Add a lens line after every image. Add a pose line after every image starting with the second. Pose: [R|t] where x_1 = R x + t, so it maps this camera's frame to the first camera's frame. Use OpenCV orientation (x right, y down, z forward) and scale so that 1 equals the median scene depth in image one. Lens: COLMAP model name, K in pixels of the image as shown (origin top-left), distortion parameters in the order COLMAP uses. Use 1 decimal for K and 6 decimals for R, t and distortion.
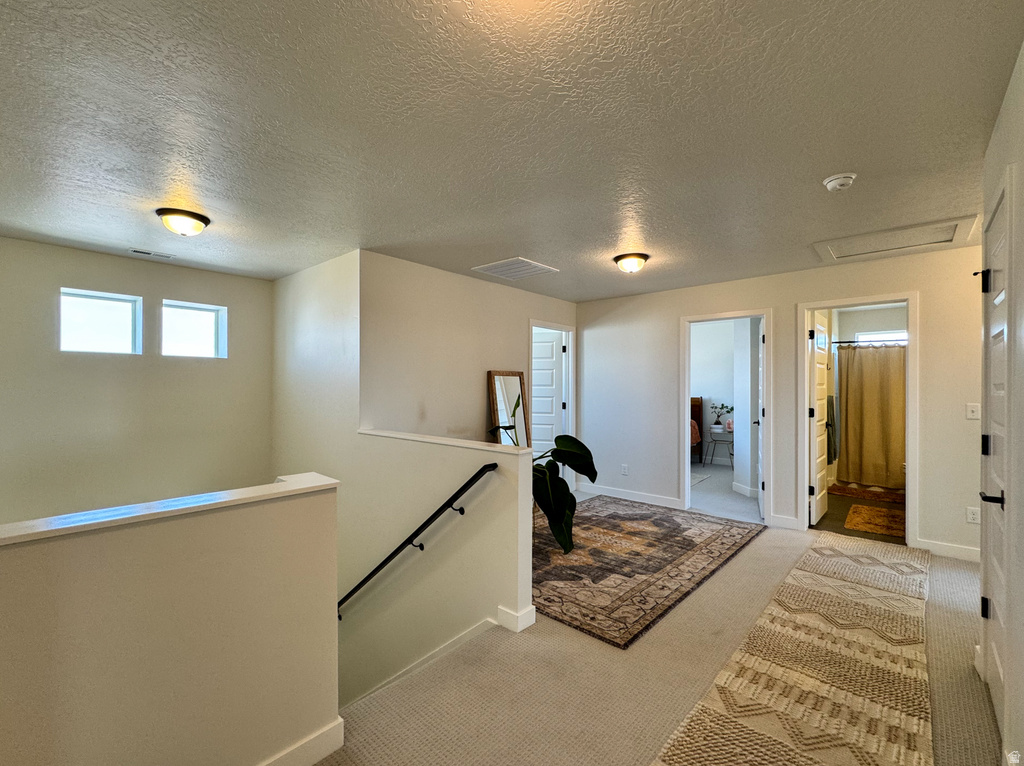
lens RADIAL K [[421.9, 0, 518.4], [0, 421.9, 384.5], [0, 0, 1]] dist [-0.004383, -0.000185]
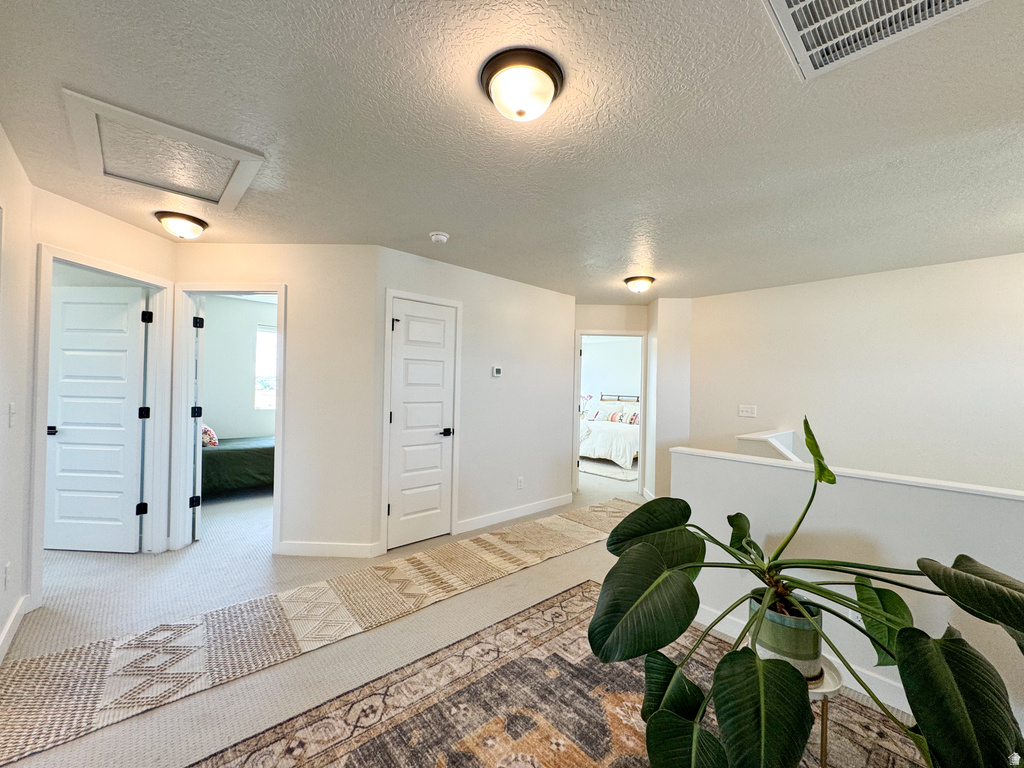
lens RADIAL K [[421.9, 0, 511.7], [0, 421.9, 384.7], [0, 0, 1]] dist [-0.004383, -0.000185]
pose [[-0.995578, -0.020536, 0.091669, 0.282195], [-0.021287, 0.999747, -0.007231, 0.003889], [-0.091497, -0.009151, -0.995763, 1.729211]]
